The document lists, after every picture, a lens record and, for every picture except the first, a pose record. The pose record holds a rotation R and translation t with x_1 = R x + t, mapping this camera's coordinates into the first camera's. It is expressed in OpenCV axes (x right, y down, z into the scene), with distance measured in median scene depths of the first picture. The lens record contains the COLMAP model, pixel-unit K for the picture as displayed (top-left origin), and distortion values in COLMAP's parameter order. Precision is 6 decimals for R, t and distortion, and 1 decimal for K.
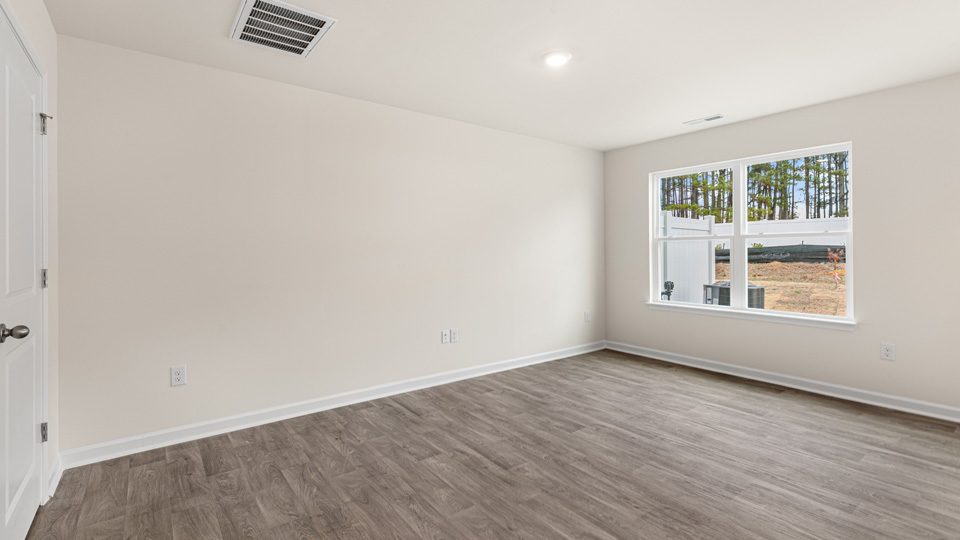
lens RADIAL K [[436.0, 0, 476.5], [0, 436.0, 265.1], [0, 0, 1]] dist [0.000496, 0.000440]
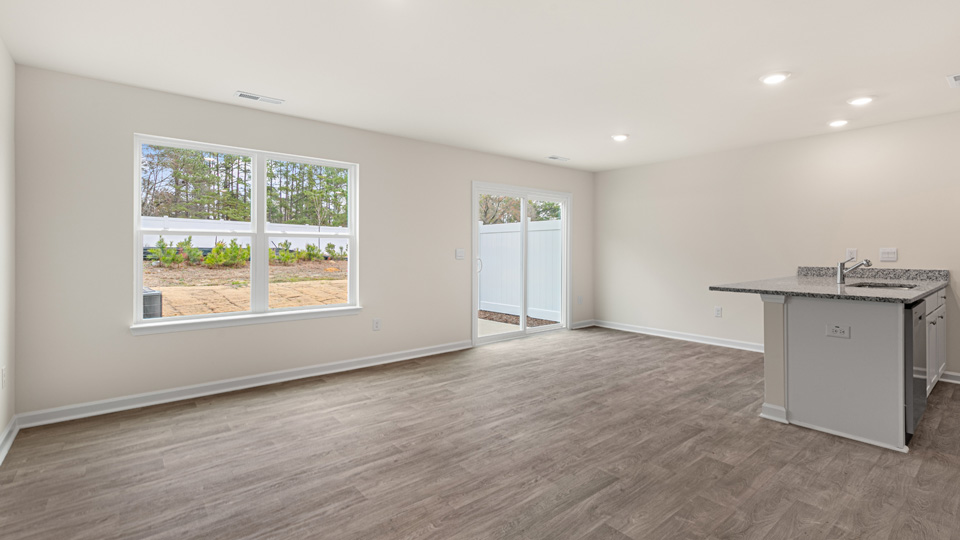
lens RADIAL K [[436.0, 0, 484.1], [0, 436.0, 262.5], [0, 0, 1]] dist [0.000496, 0.000440]
pose [[-0.049733, -0.021857, 0.998523, -0.530262], [0.031584, 0.999226, 0.023446, -0.020233], [-0.998263, 0.032703, -0.049004, 0.865682]]
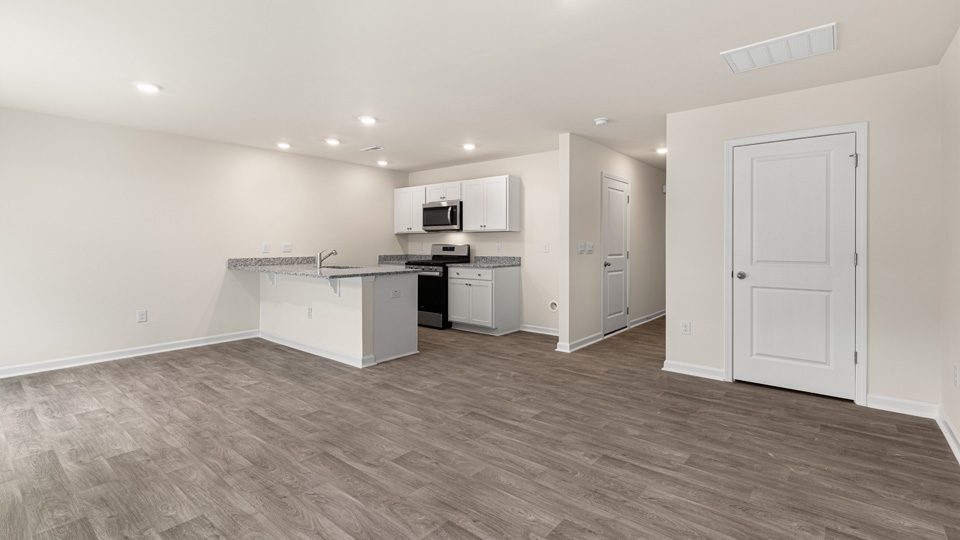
lens RADIAL K [[436.0, 0, 479.4], [0, 436.0, 267.4], [0, 0, 1]] dist [0.000496, 0.000440]
pose [[-0.972597, 0.018488, -0.231761, 0.508258], [-0.001550, 0.996296, 0.085980, -0.051607], [0.232492, 0.083983, -0.968966, 1.645803]]
